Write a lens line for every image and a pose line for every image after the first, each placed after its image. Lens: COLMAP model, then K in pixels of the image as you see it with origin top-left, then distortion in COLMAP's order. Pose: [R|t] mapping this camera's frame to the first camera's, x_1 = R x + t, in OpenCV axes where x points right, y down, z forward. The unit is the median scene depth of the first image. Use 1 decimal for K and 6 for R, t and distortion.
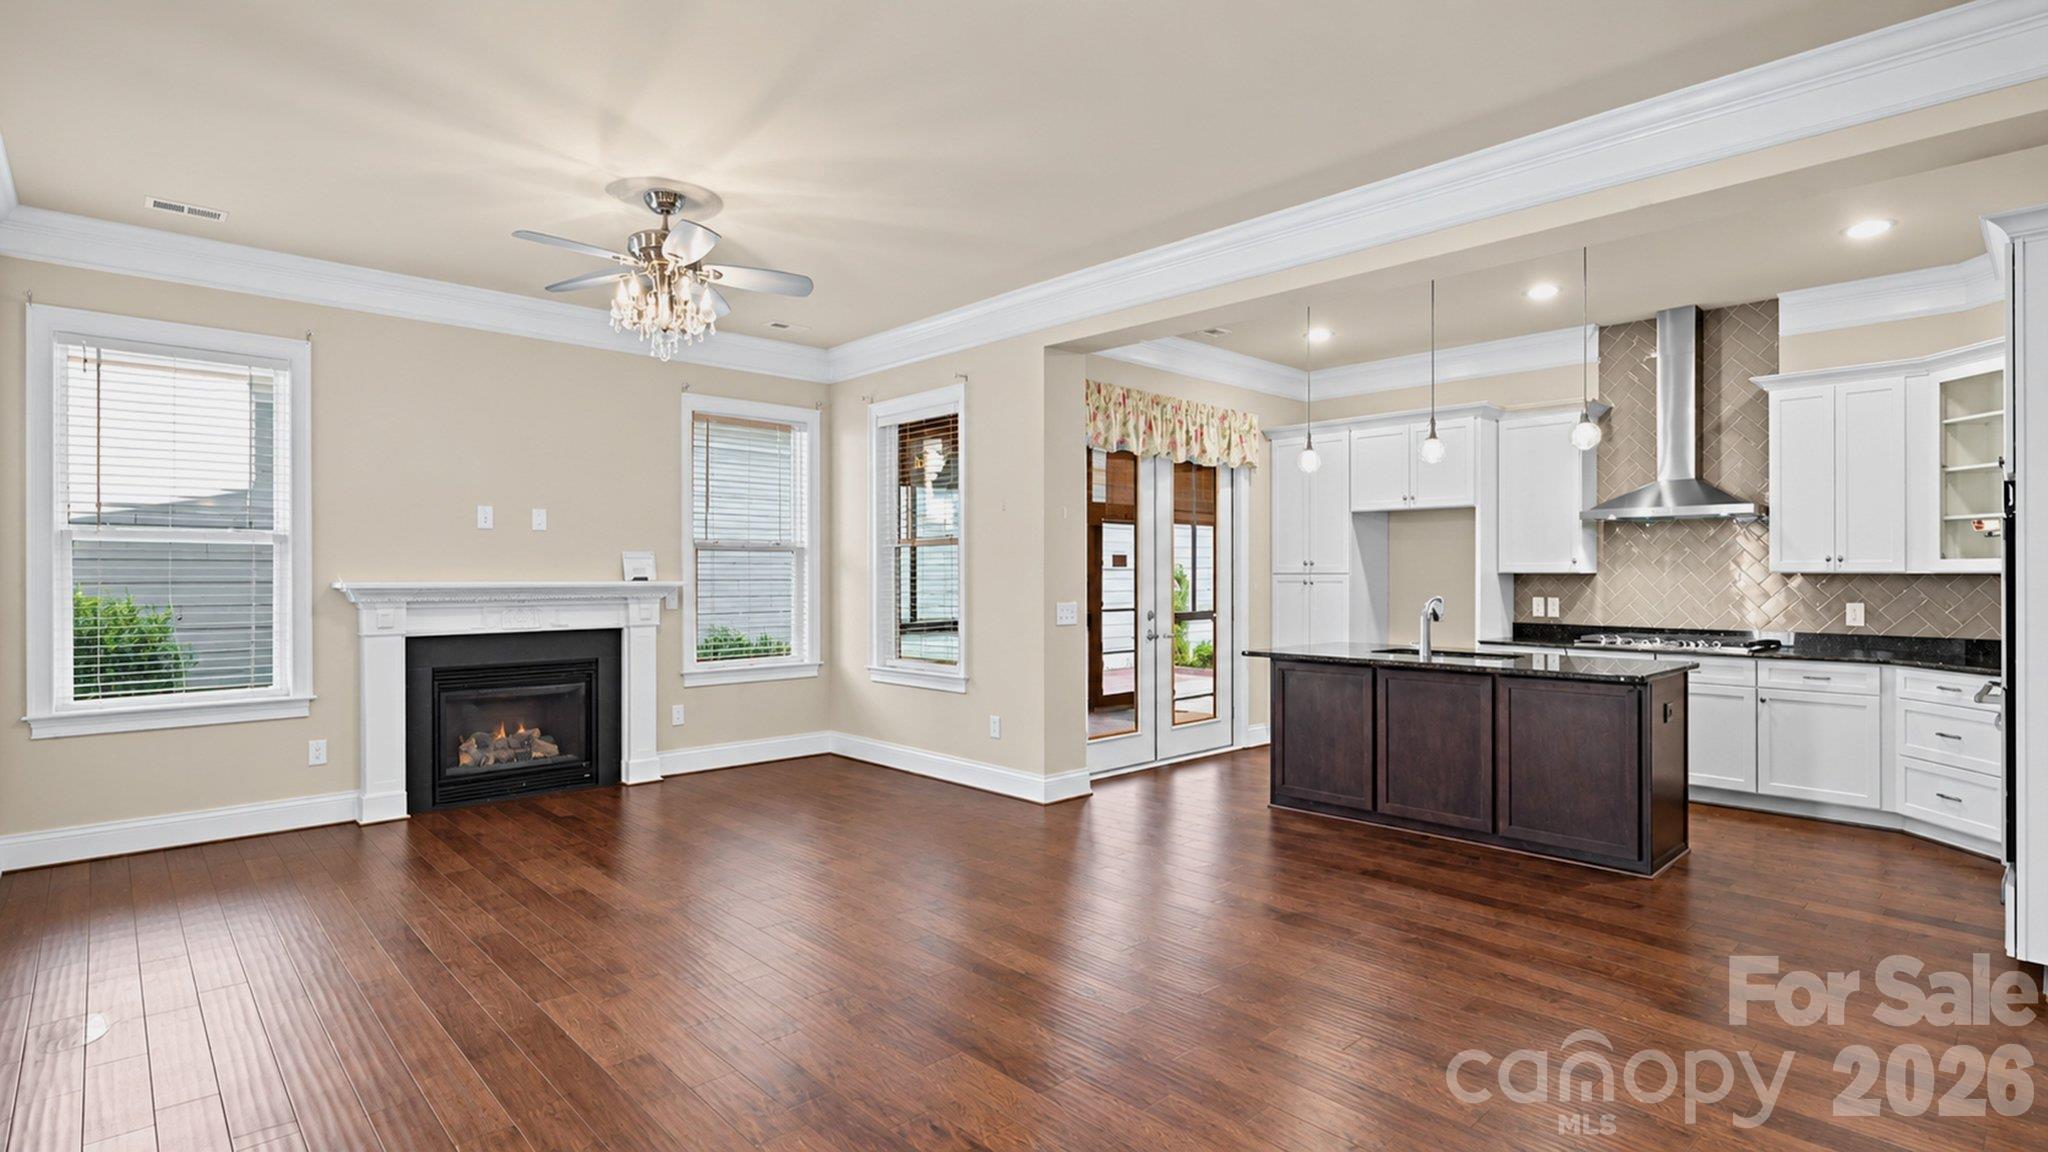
lens RADIAL K [[964.4, 0, 1029.4], [0, 964.4, 567.6], [0, 0, 1]] dist [-0.003336, -0.000026]
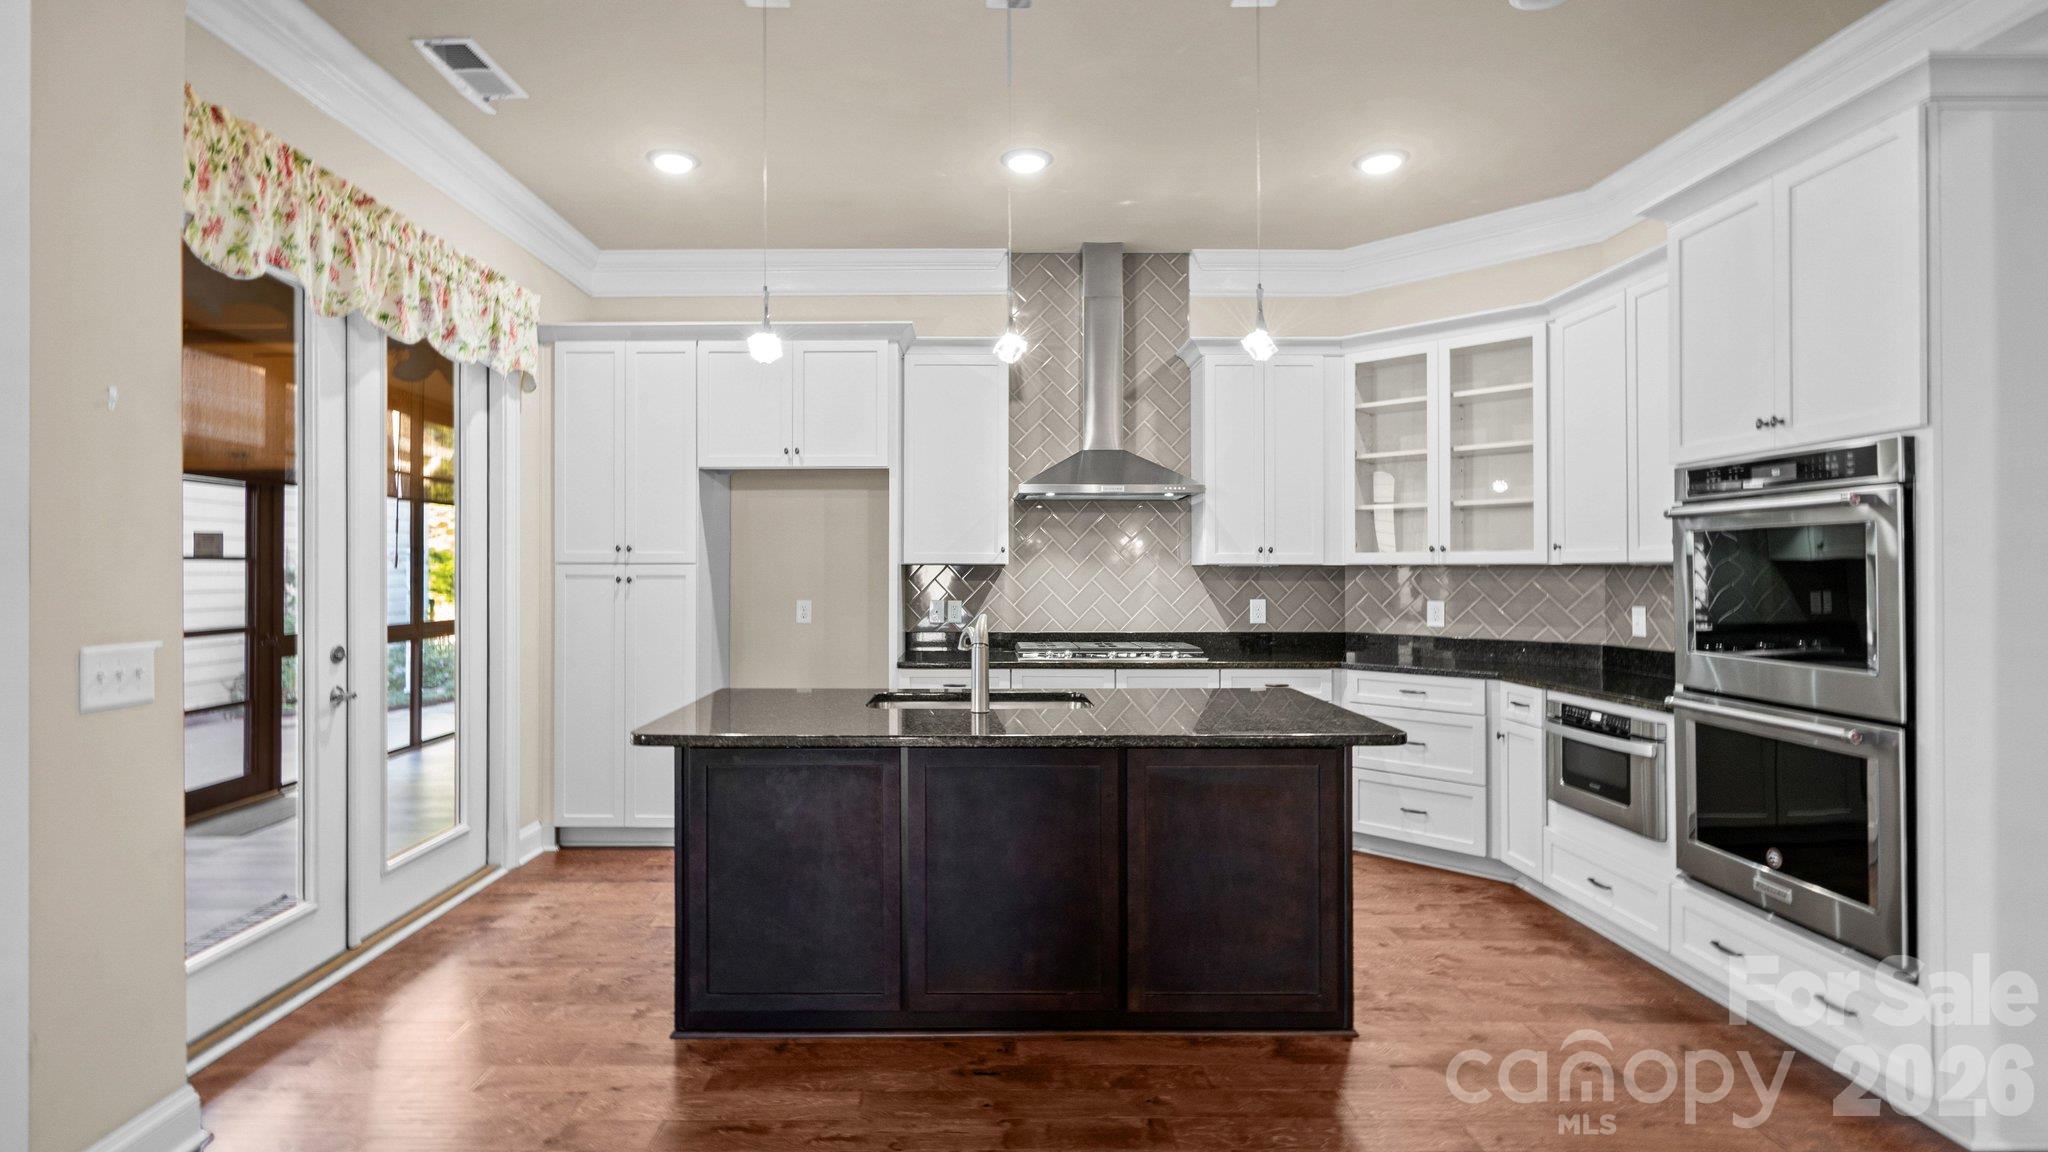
lens RADIAL K [[964.4, 0, 964.2], [0, 964.4, 556.4], [0, 0, 1]] dist [-0.003336, -0.000026]
pose [[0.703524, 0.009462, 0.710608, 0.006140], [-0.006441, 0.999955, -0.006938, 0.004340], [-0.710642, 0.000304, 0.703553, 0.479102]]
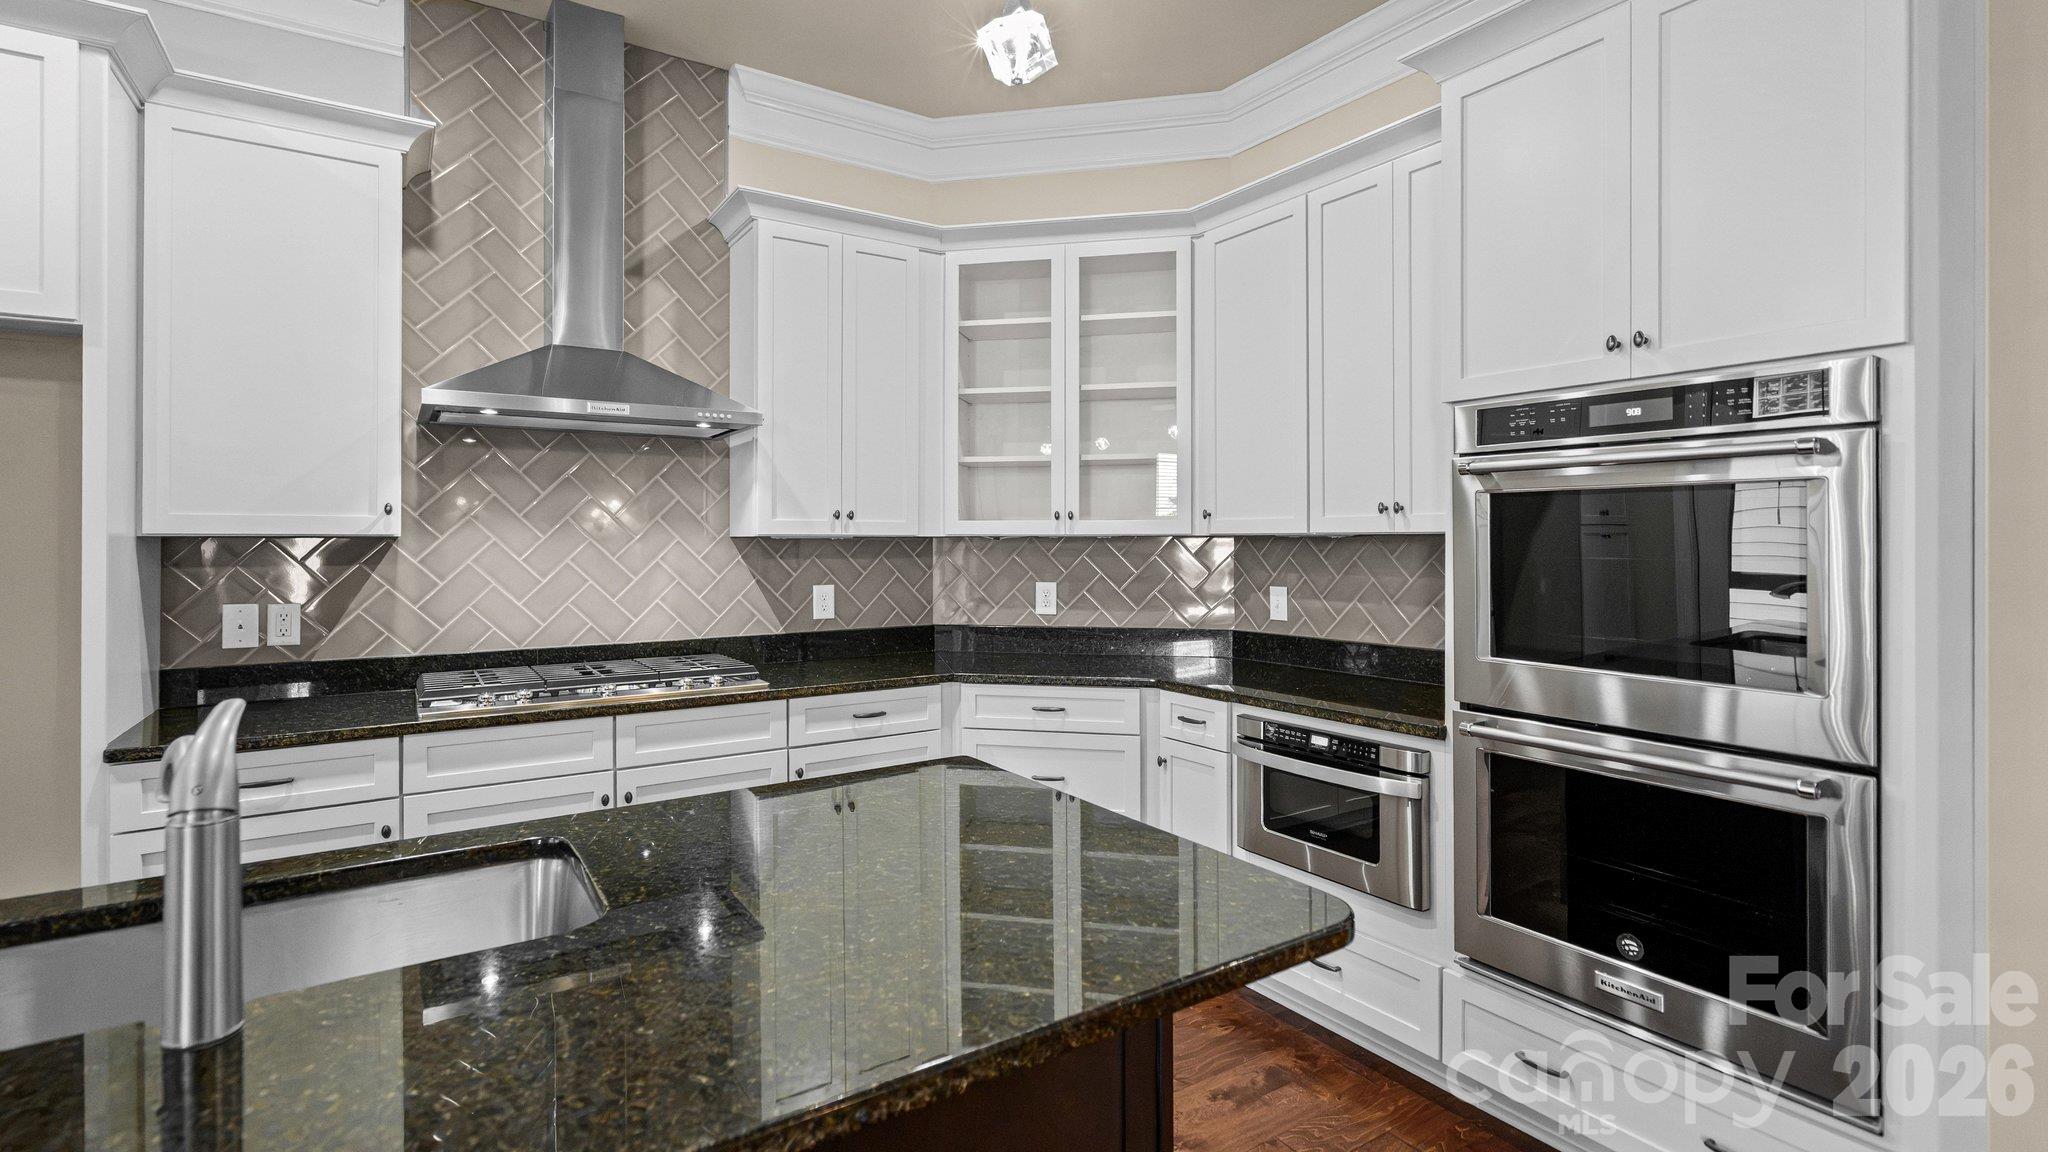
lens RADIAL K [[964.4, 0, 1034.8], [0, 964.4, 530.4], [0, 0, 1]] dist [-0.003336, -0.000026]
pose [[0.180918, 0.006744, 0.983475, 0.210888], [-0.006670, 0.999962, -0.005630, 0.003120], [-0.983476, -0.005541, 0.180956, 0.644296]]
